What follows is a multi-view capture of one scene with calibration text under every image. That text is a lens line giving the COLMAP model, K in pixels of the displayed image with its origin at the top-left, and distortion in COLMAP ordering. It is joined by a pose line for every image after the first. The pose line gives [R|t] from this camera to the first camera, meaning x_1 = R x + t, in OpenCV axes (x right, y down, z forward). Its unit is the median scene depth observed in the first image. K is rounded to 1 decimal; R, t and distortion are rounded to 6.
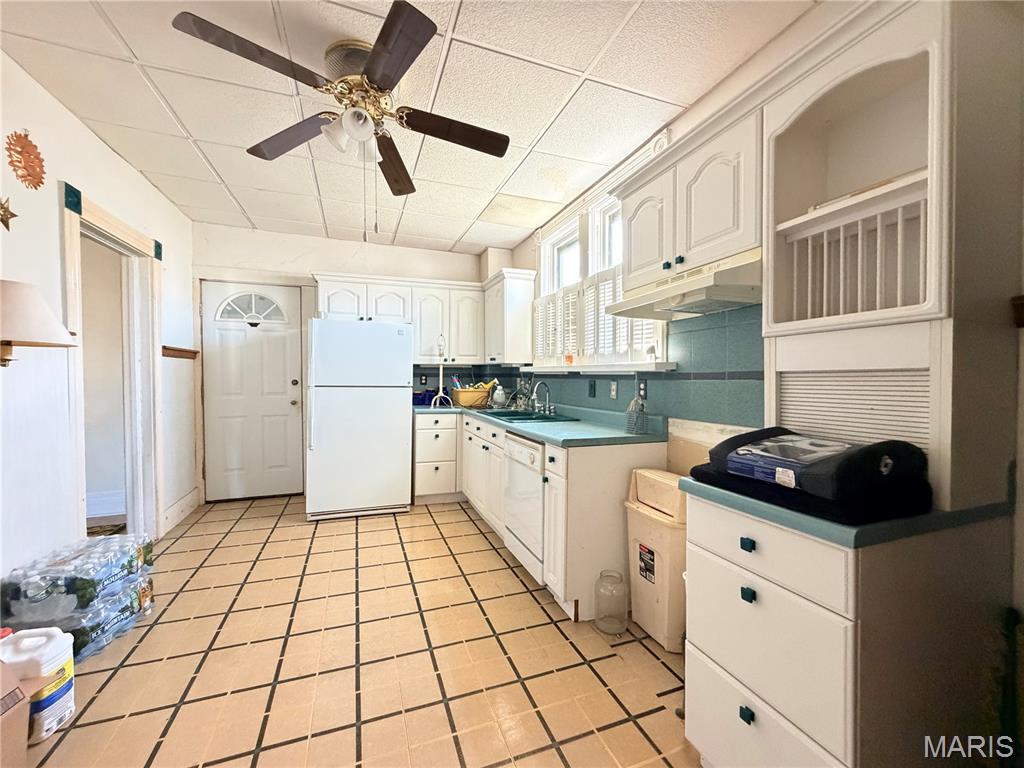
lens RADIAL K [[408.4, 0, 510.2], [0, 408.4, 381.2], [0, 0, 1]] dist [0.006539, -0.000941]
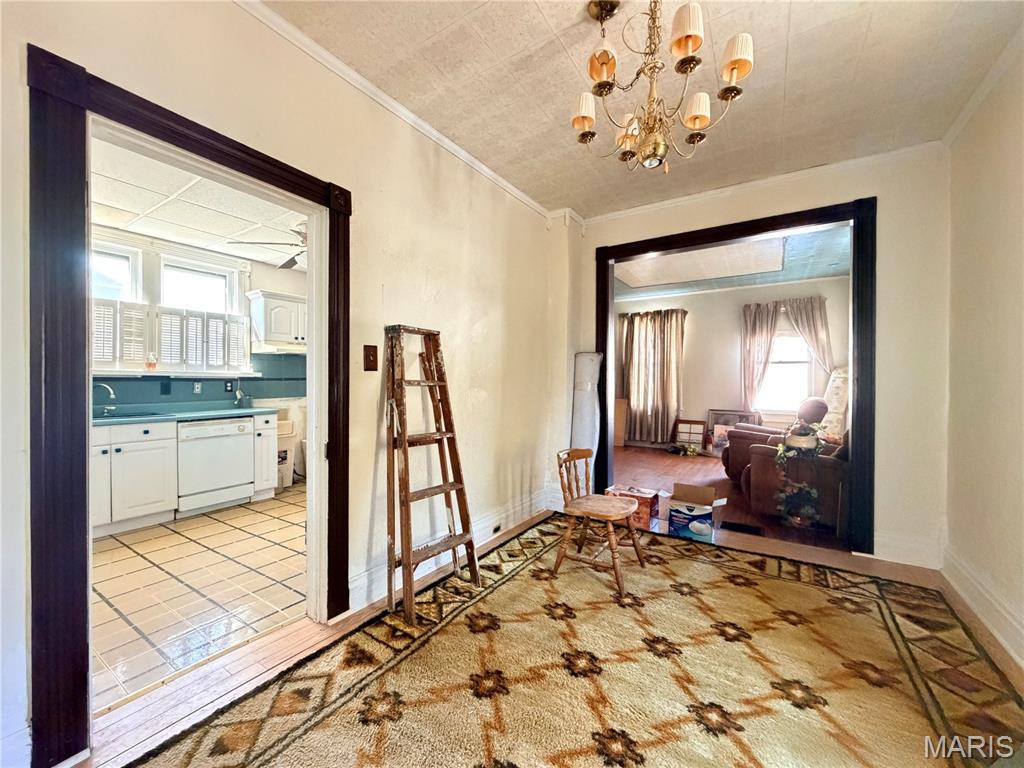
lens RADIAL K [[408.4, 0, 509.3], [0, 408.4, 381.0], [0, 0, 1]] dist [0.006539, -0.000941]
pose [[-0.582730, -0.009557, 0.812610, -1.843562], [0.003007, 0.999899, 0.013915, -0.025510], [-0.812660, 0.010552, -0.582642, 1.012279]]
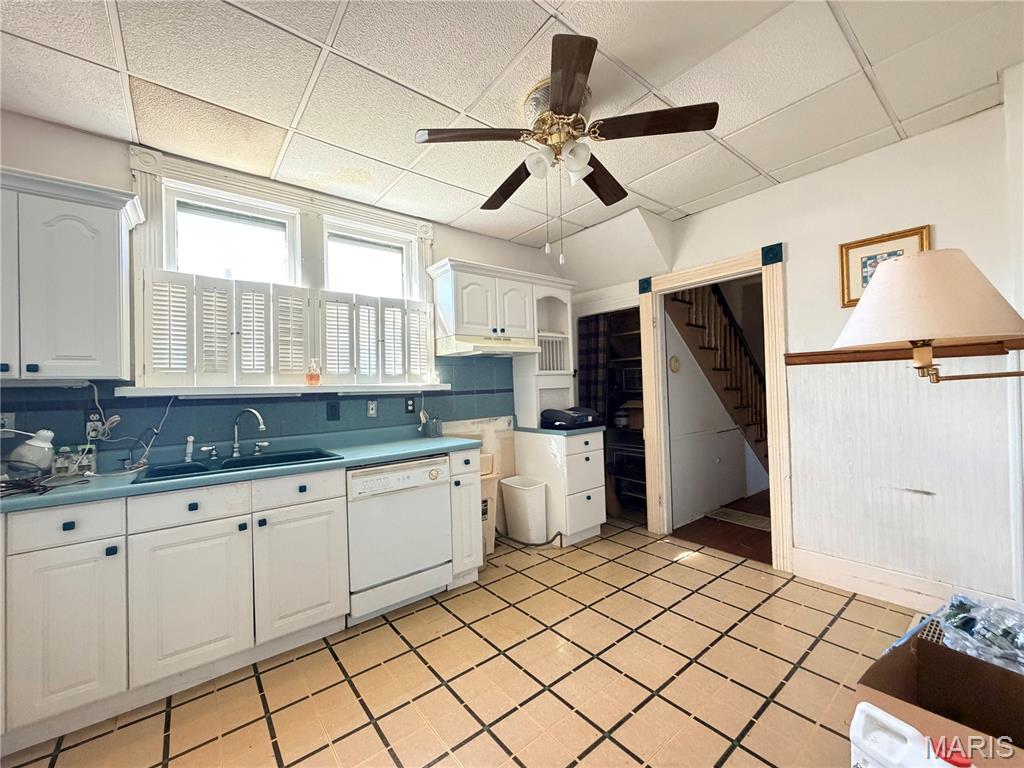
lens RADIAL K [[408.4, 0, 514.8], [0, 408.4, 378.6], [0, 0, 1]] dist [0.006539, -0.000941]
pose [[-0.310639, 0.022388, 0.950264, -0.944784], [0.035856, 0.999287, -0.011821, -0.034314], [-0.949851, 0.030400, -0.311220, 1.046509]]
